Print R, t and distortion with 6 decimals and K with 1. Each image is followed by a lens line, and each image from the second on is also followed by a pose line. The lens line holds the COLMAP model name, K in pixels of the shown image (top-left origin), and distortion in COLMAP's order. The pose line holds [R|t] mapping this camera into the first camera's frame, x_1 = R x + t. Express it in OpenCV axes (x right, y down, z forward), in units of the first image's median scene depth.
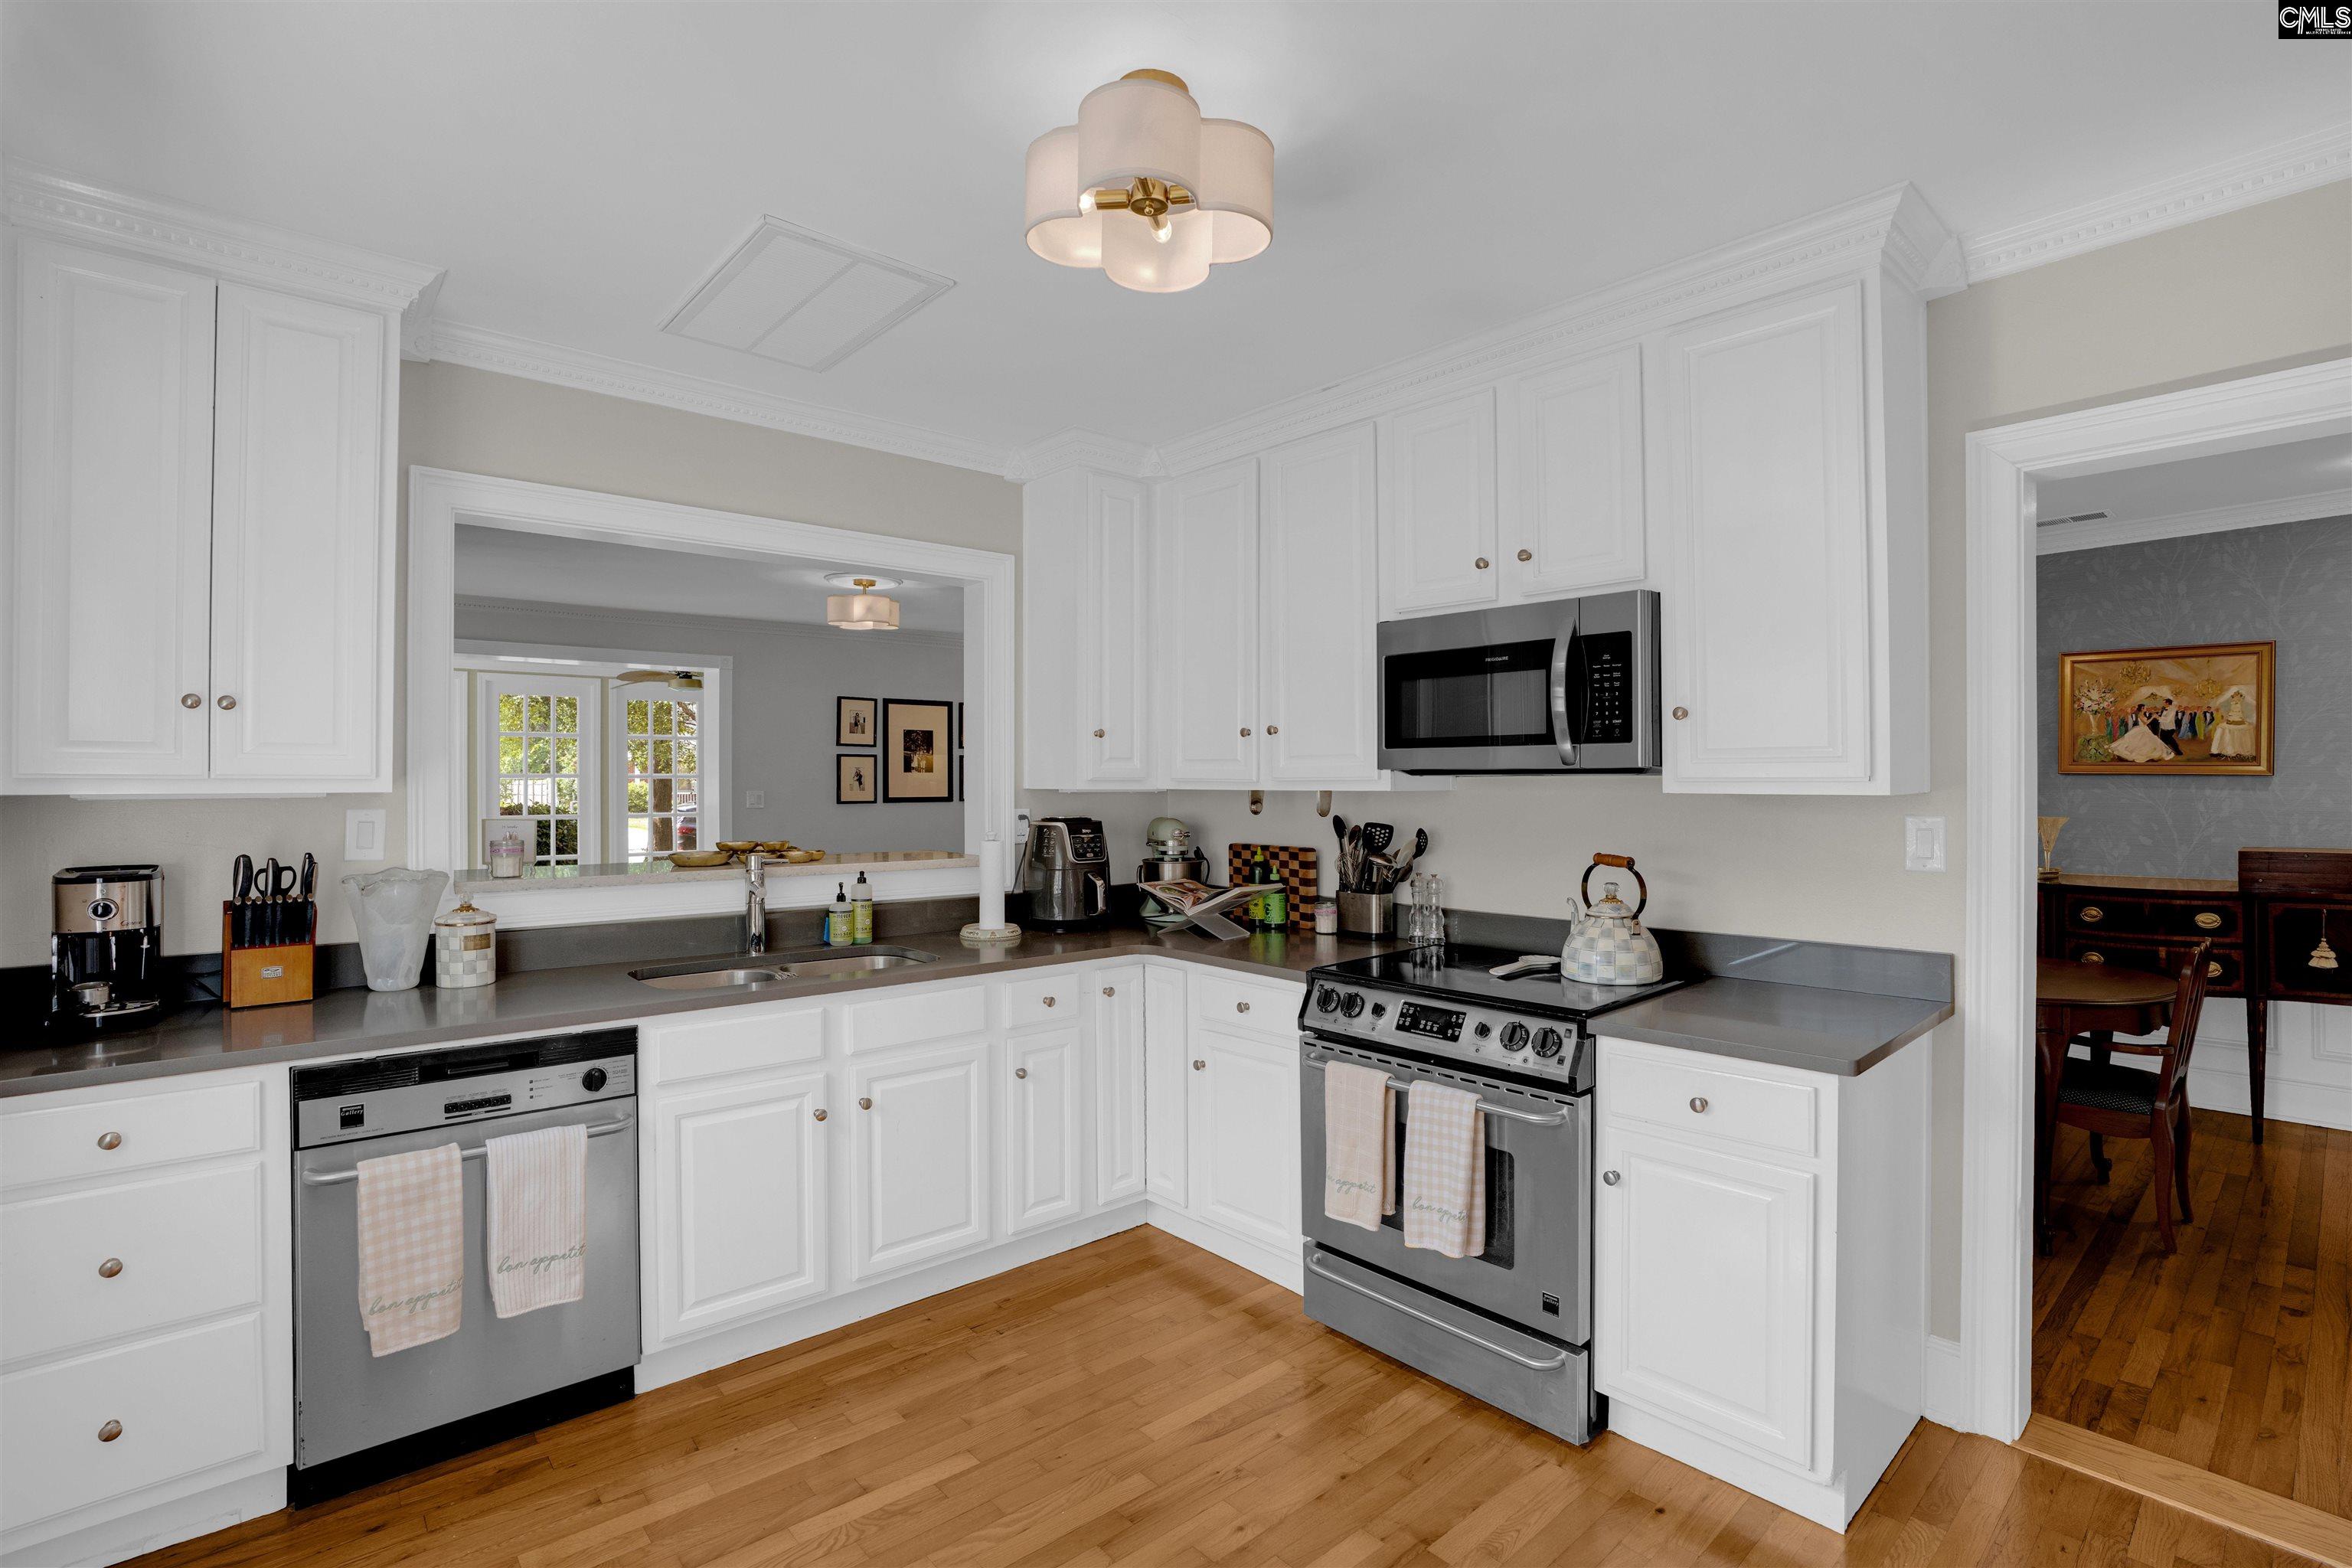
lens RADIAL K [[1111.5, 0, 1175.9], [0, 1111.5, 785.5], [0, 0, 1]] dist [-0.017588, 0.008306]
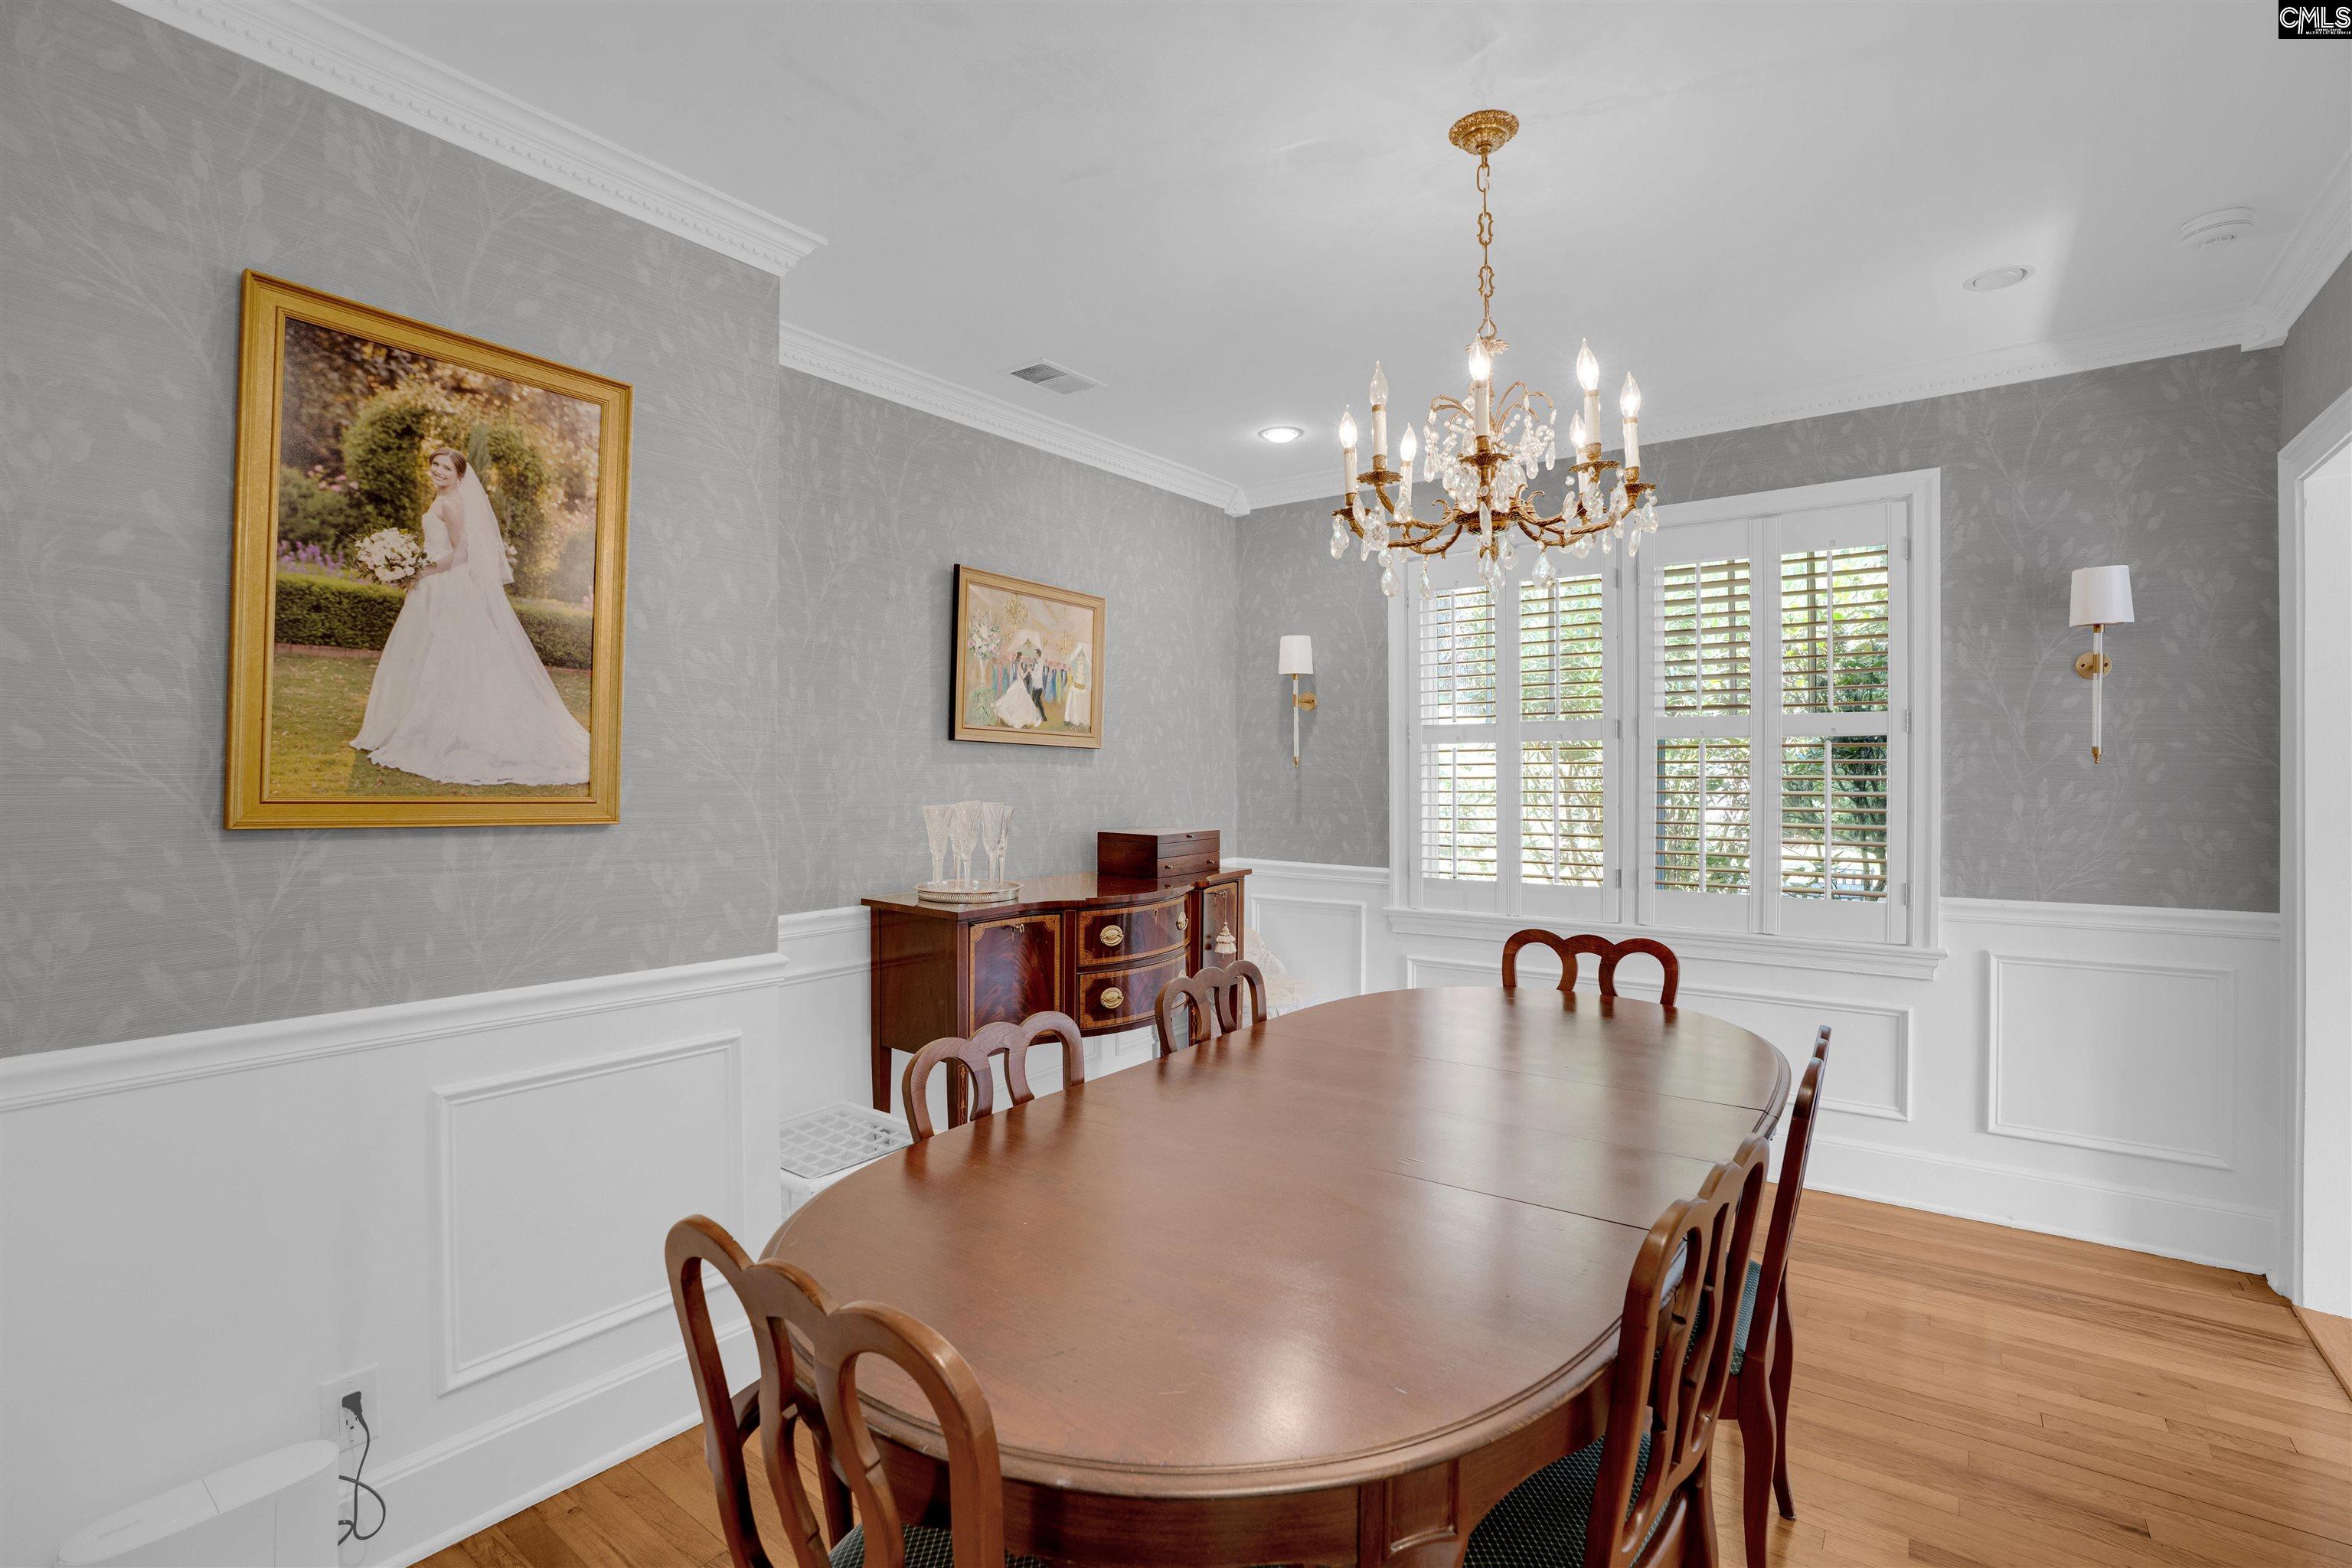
lens RADIAL K [[1111.5, 0, 1172.3], [0, 1111.5, 779.4], [0, 0, 1]] dist [-0.017588, 0.008306]
pose [[-0.213396, 0.003110, 0.976961, 0.106212], [0.005606, 0.999982, -0.001959, 0.017117], [-0.976950, 0.005059, -0.213409, 1.106009]]
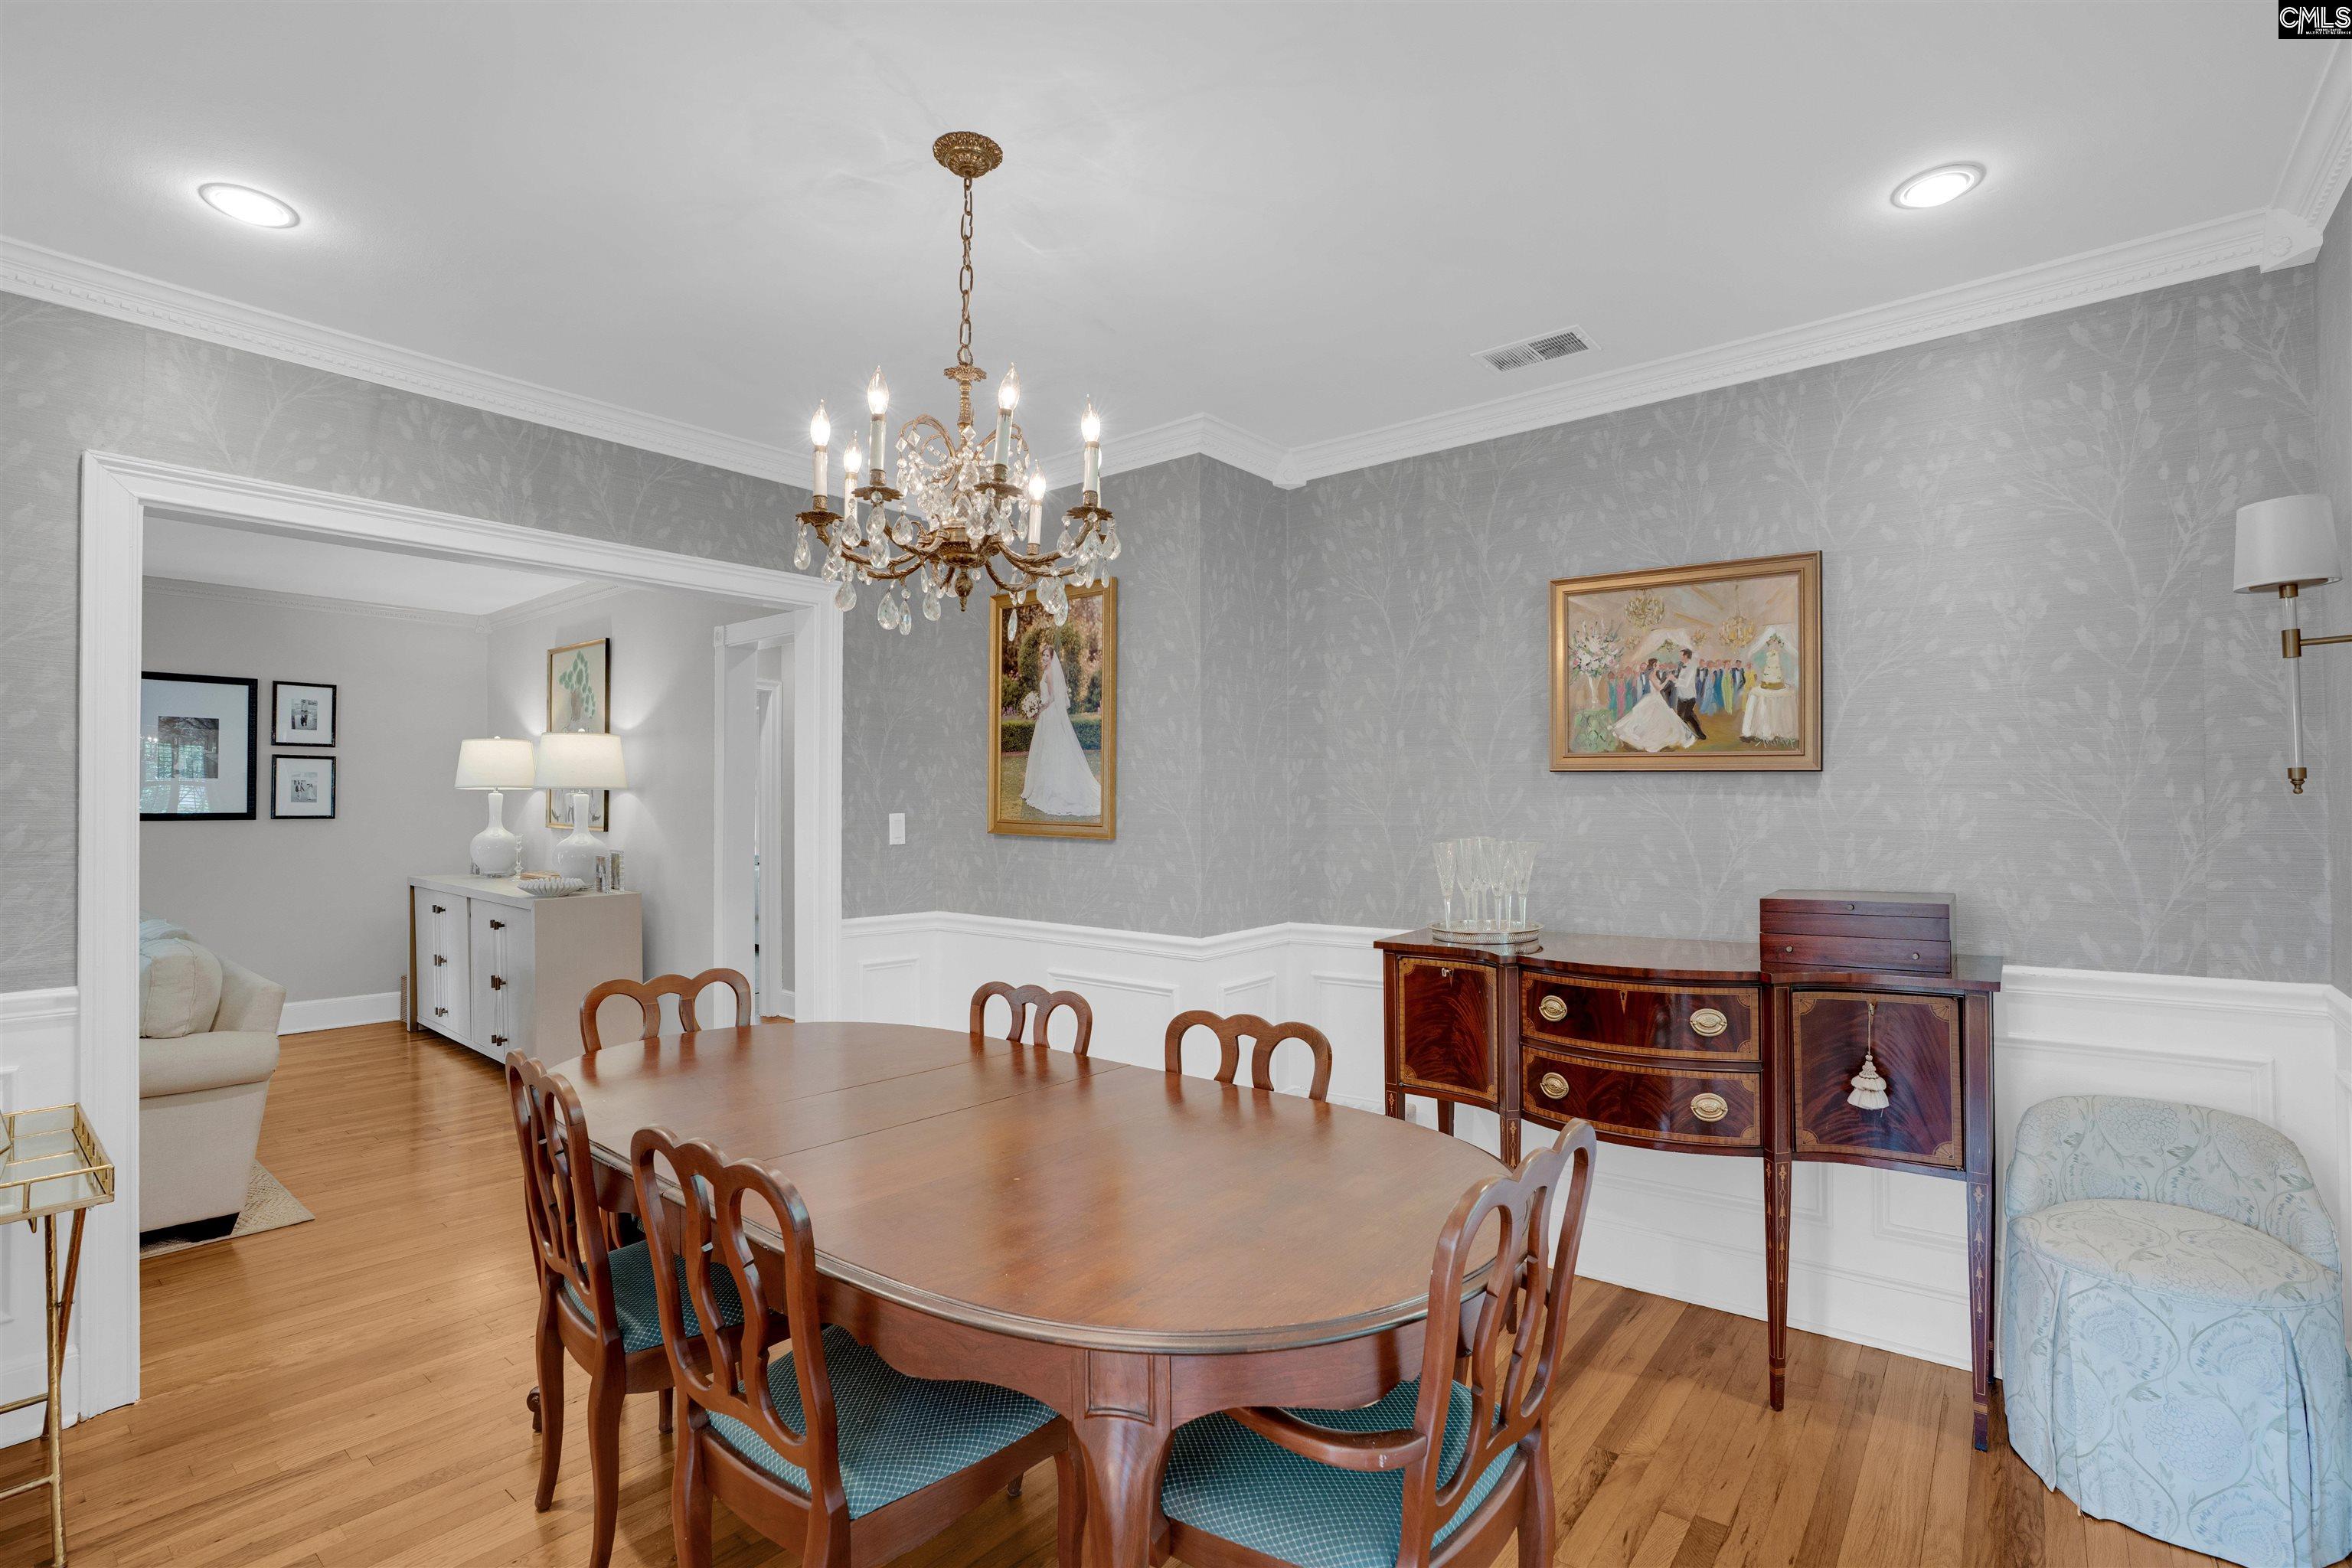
lens RADIAL K [[1159.7, 0, 1182.5], [0, 1159.7, 775.7], [0, 0, 1]] dist [-0.017814, 0.005487]
pose [[0.987037, 0.005178, 0.160407, 0.530700], [-0.000808, 0.999627, -0.027301, 0.010774], [-0.160489, 0.026818, 0.986673, 0.416087]]
